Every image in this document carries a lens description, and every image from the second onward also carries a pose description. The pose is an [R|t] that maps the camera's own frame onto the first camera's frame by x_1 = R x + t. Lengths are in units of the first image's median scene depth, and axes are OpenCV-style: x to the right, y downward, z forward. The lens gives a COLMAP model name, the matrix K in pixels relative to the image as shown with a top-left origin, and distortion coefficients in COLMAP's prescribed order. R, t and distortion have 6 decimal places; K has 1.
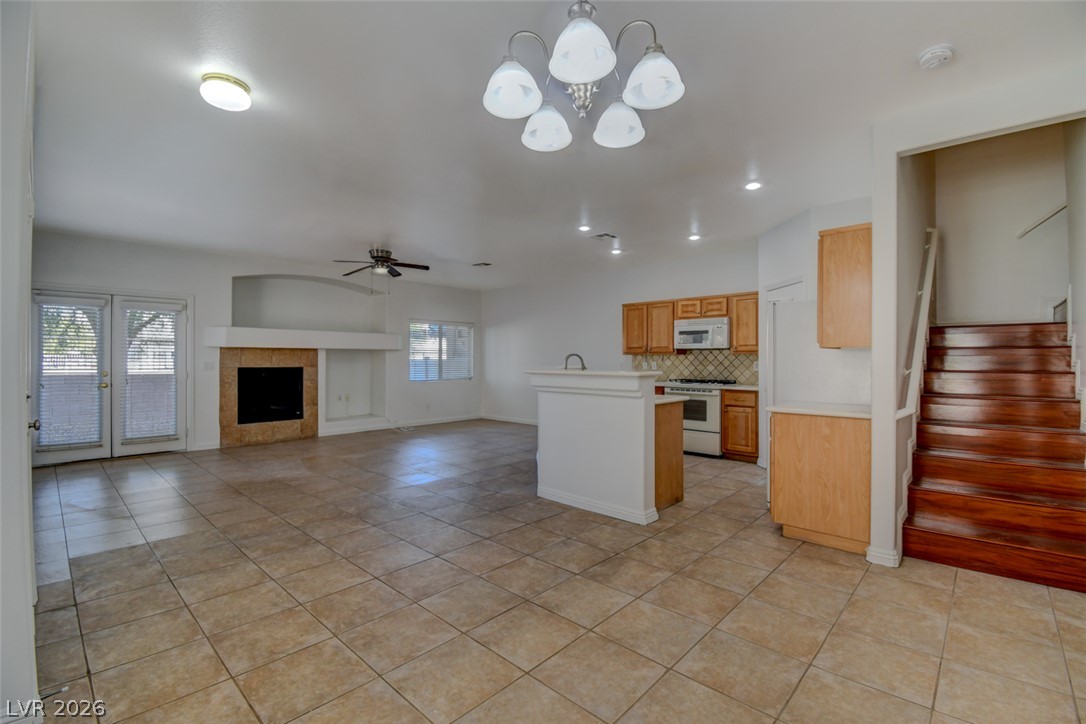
lens RADIAL K [[489.0, 0, 547.5], [0, 489.0, 360.5], [0, 0, 1]] dist [-0.023501, -0.002536]
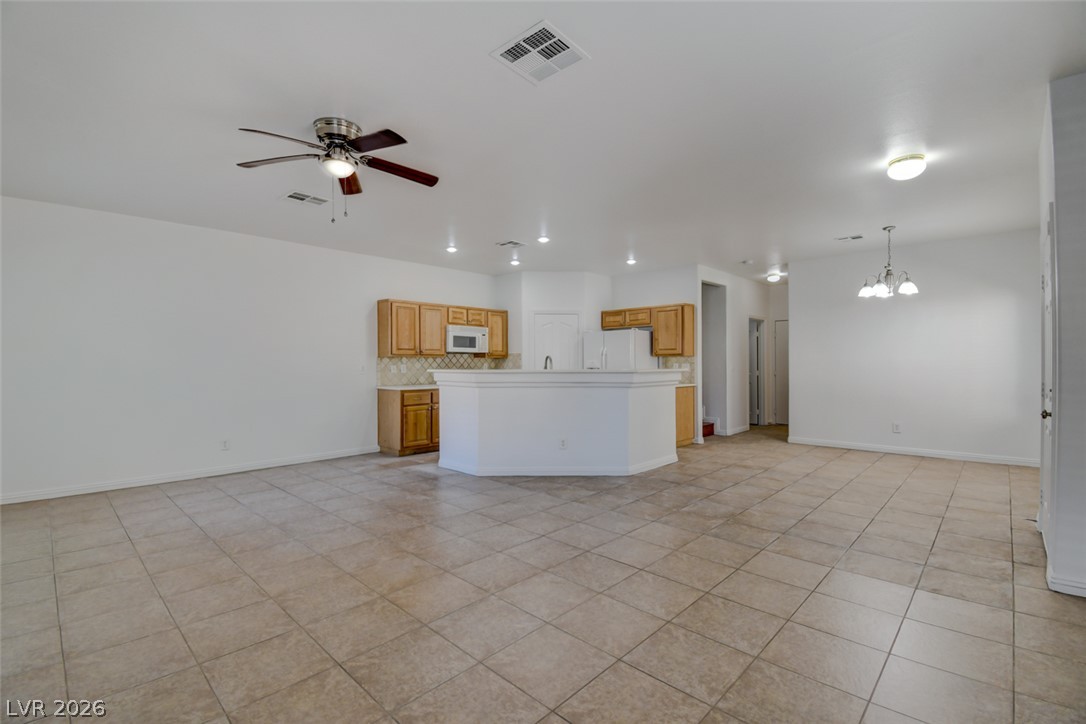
lens RADIAL K [[489.0, 0, 549.8], [0, 489.0, 359.7], [0, 0, 1]] dist [-0.023501, -0.002536]
pose [[0.012753, 0.003150, 0.999914, -1.302649], [0.008798, 0.999956, -0.003262, -0.003193], [-0.999880, 0.008839, 0.012725, 1.265301]]
